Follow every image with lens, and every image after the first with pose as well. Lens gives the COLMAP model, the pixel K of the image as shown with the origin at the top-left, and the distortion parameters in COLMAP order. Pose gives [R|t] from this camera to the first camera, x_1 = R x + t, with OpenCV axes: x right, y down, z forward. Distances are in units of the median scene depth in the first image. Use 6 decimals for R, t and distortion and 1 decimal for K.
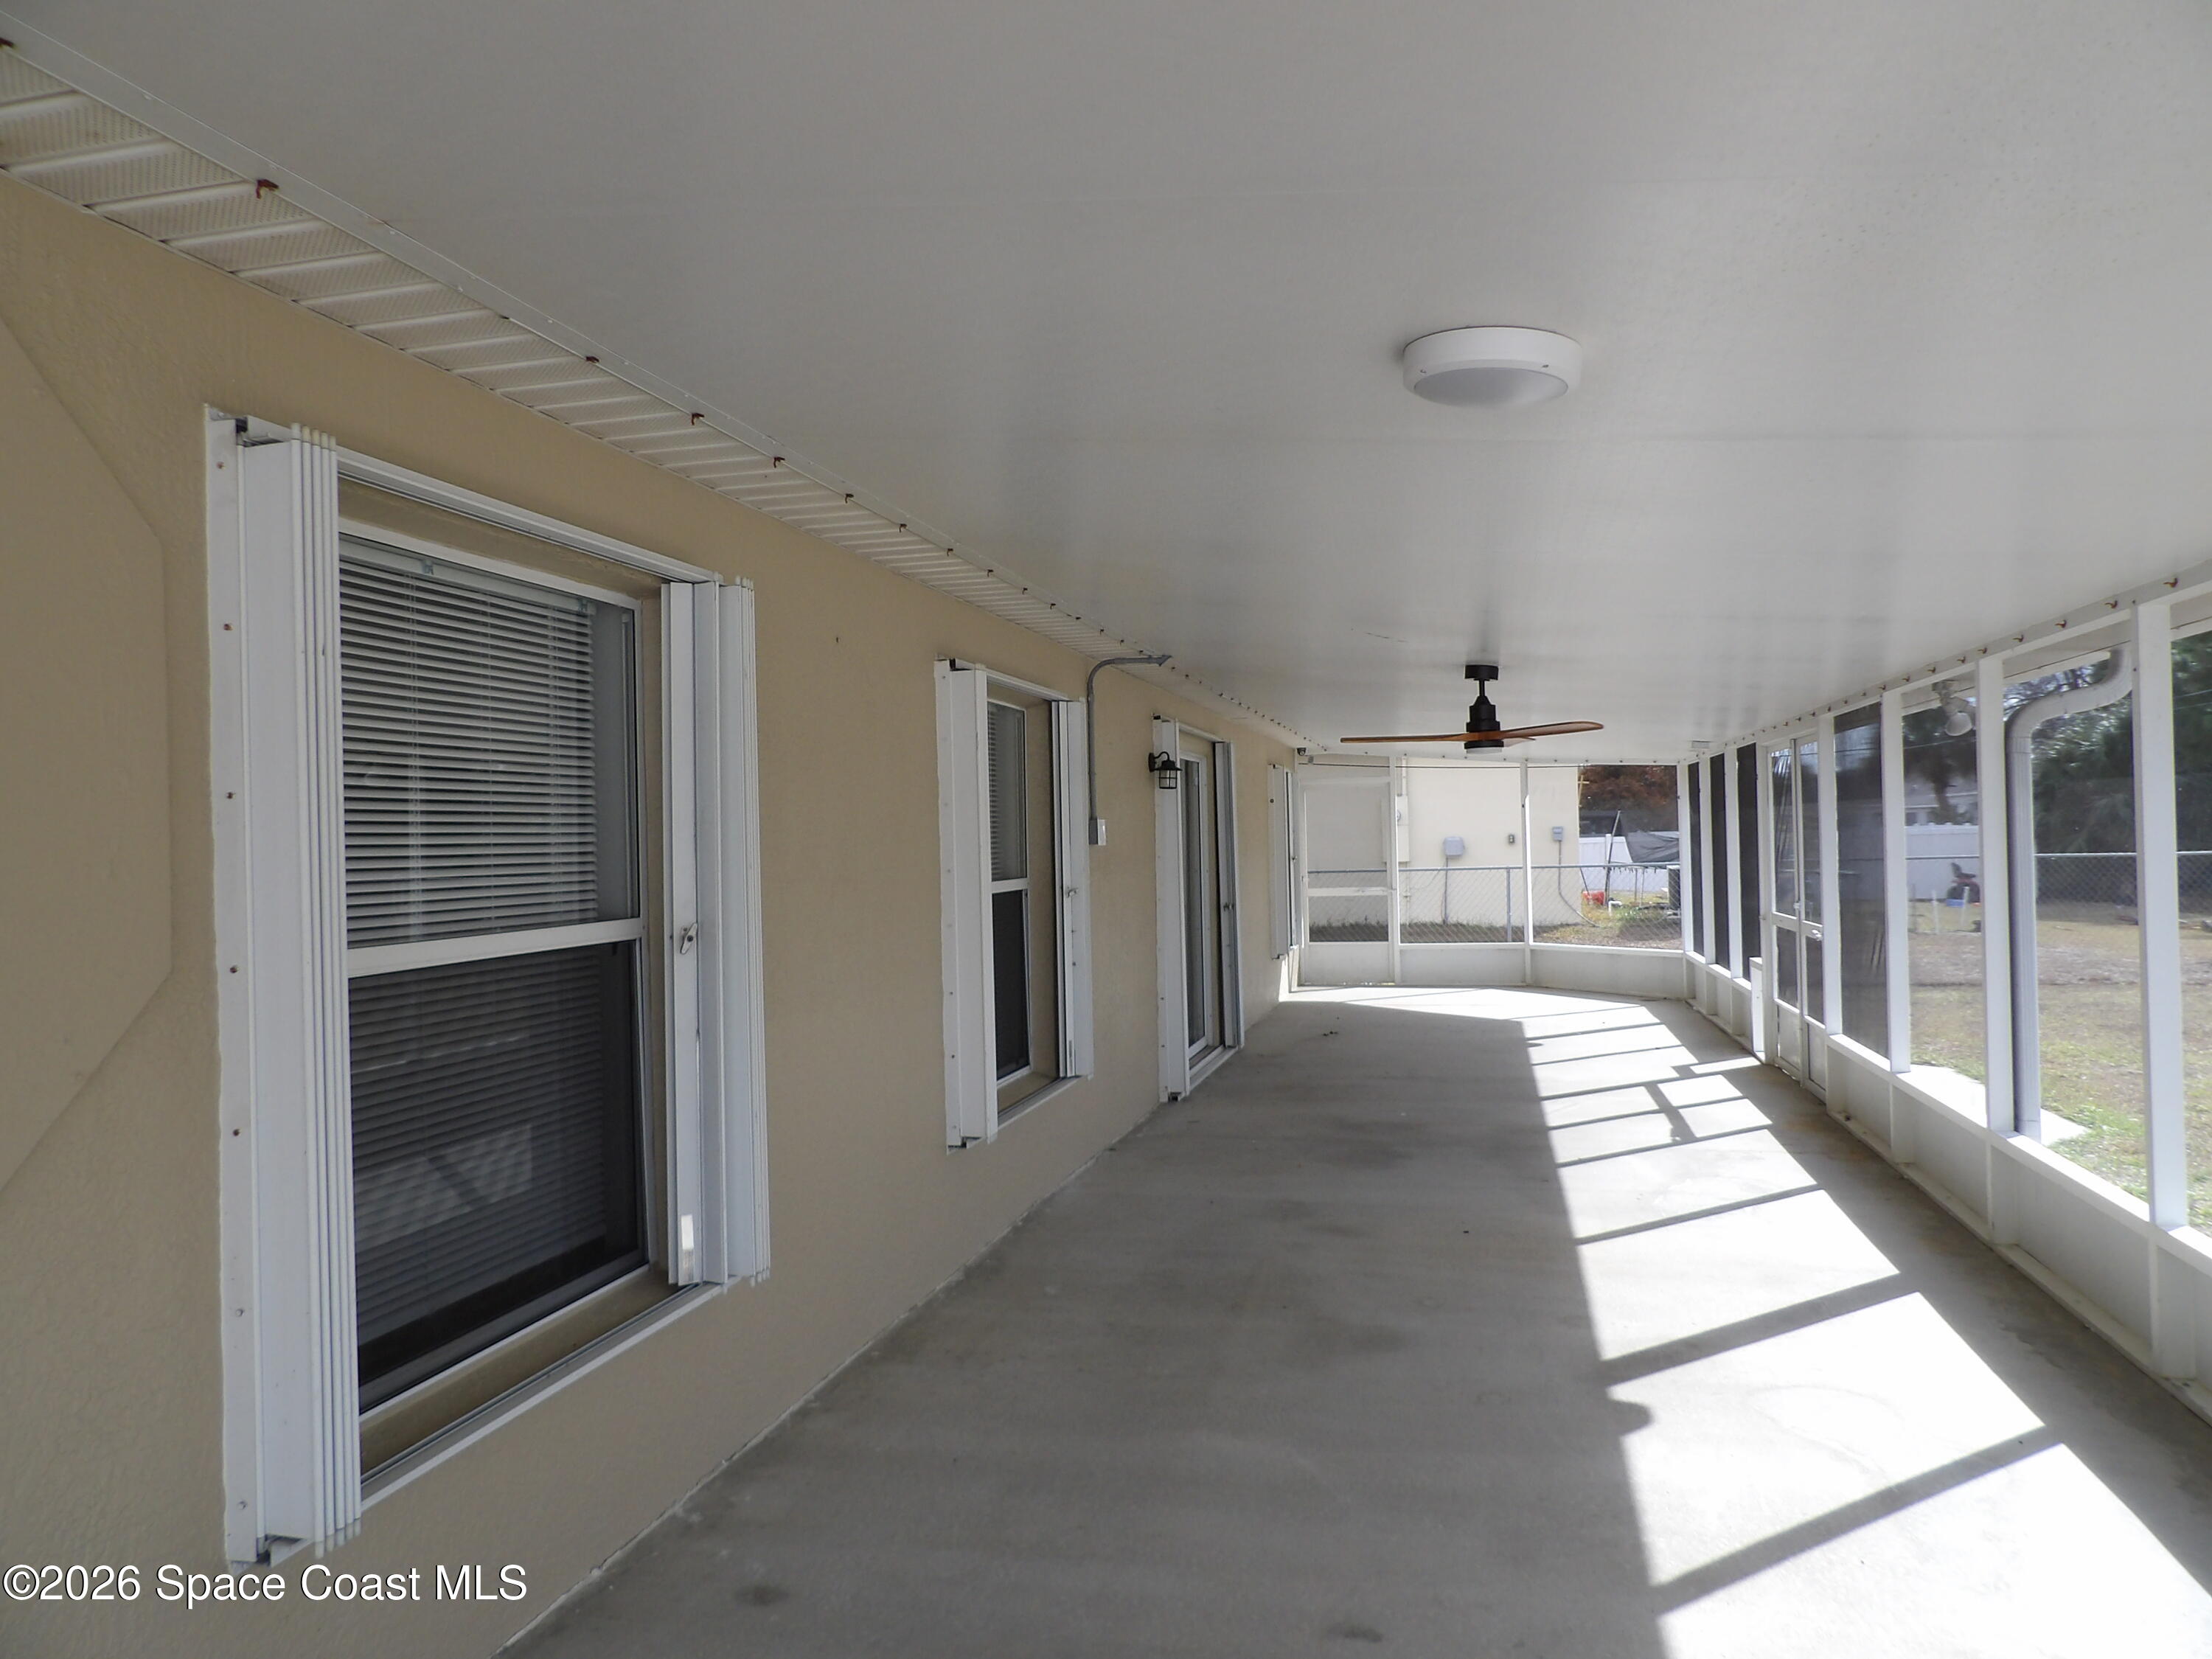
lens RADIAL K [[1638.2, 0, 1116.5], [0, 1638.2, 829.1], [0, 0, 1]] dist [-0.042380, 0.044051]
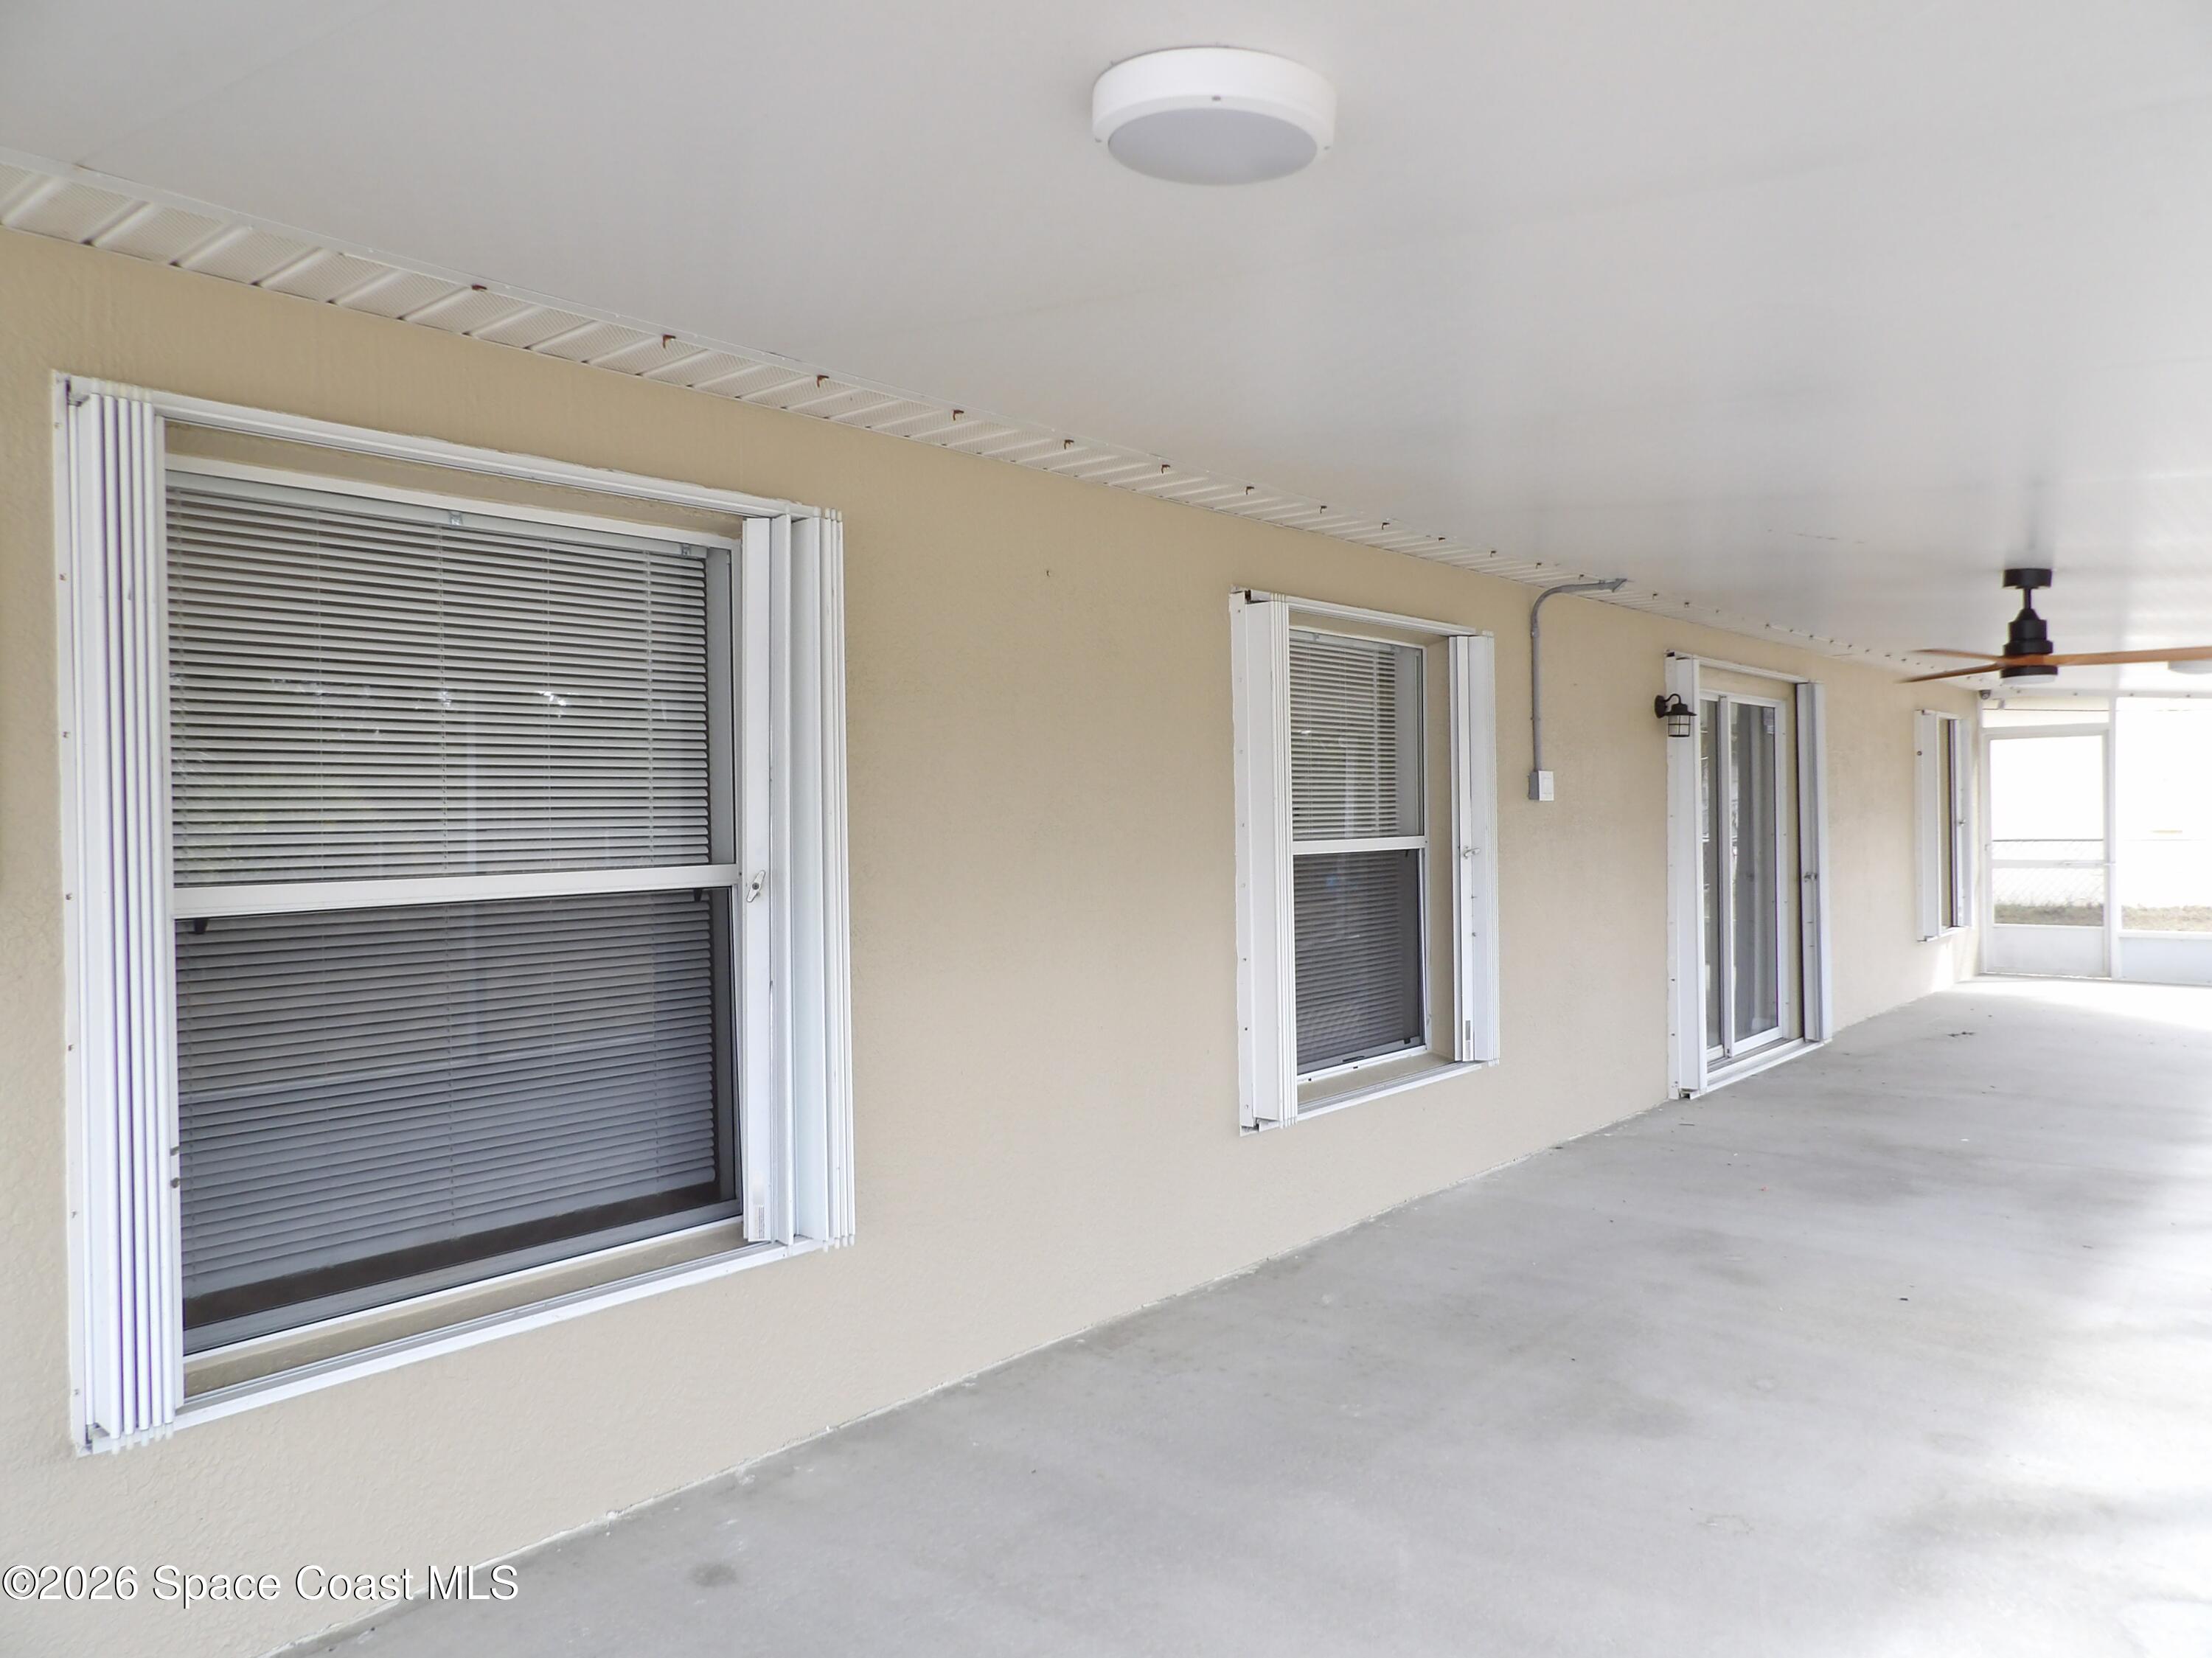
lens RADIAL K [[1638.1, 0, 1116.5], [0, 1638.1, 828.6], [0, 0, 1]] dist [-0.042380, 0.044051]
pose [[0.890068, 0.012808, -0.455648, 0.206006], [-0.002320, 0.999720, 0.023570, 0.005340], [0.455822, -0.019921, 0.889848, 0.131919]]
